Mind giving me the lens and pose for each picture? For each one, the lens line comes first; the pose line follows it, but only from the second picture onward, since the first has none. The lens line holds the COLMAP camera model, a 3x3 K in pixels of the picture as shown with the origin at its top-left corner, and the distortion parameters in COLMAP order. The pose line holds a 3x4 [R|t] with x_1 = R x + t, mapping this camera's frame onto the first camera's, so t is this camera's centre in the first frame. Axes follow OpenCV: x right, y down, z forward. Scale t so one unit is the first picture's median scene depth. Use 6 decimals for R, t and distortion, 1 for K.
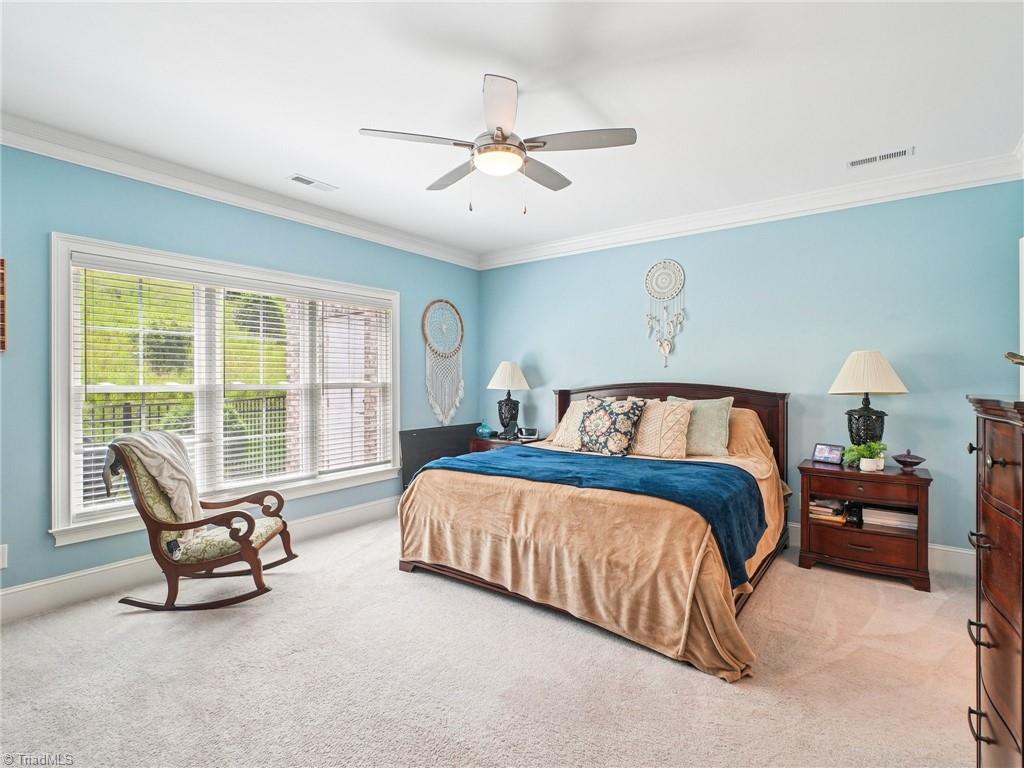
lens RADIAL K [[508.1, 0, 511.7], [0, 508.1, 378.2], [0, 0, 1]] dist [-0.005509, 0.001397]
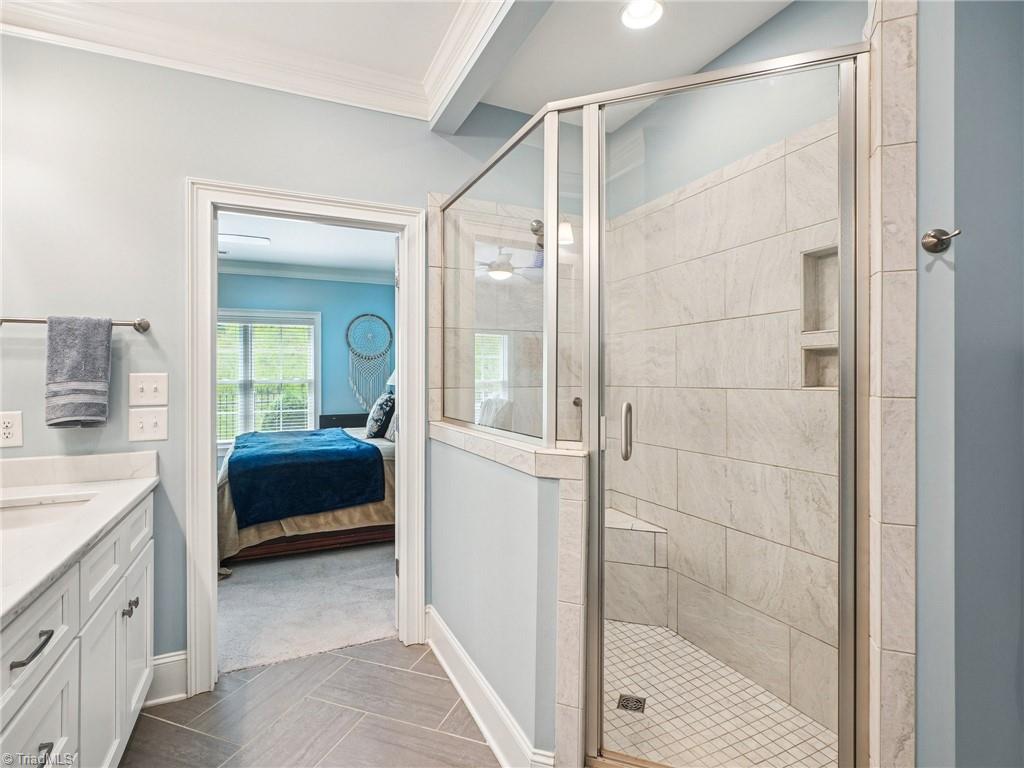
lens RADIAL K [[509.0, 0, 509.6], [0, 509.0, 376.2], [0, 0, 1]] dist [-0.005640, 0.000431]
pose [[0.881453, 0.000788, -0.472271, 0.861395], [-0.000035, 0.999999, 0.001603, -0.000880], [0.472272, -0.001396, 0.881452, 0.051904]]
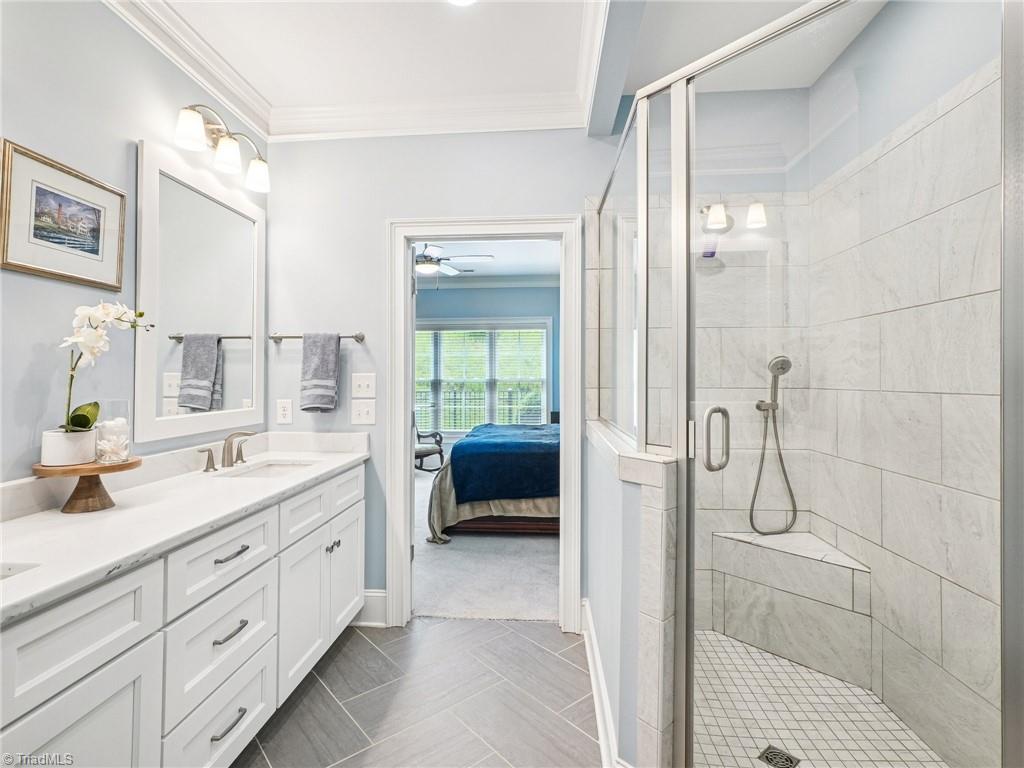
lens RADIAL K [[508.1, 0, 511.7], [0, 508.1, 378.2], [0, 0, 1]] dist [-0.005509, 0.001397]
pose [[0.540100, 0.006316, -0.841577, 0.950211], [-0.001591, 0.999978, 0.006483, -0.001263], [0.841599, -0.002163, 0.540098, 0.117611]]
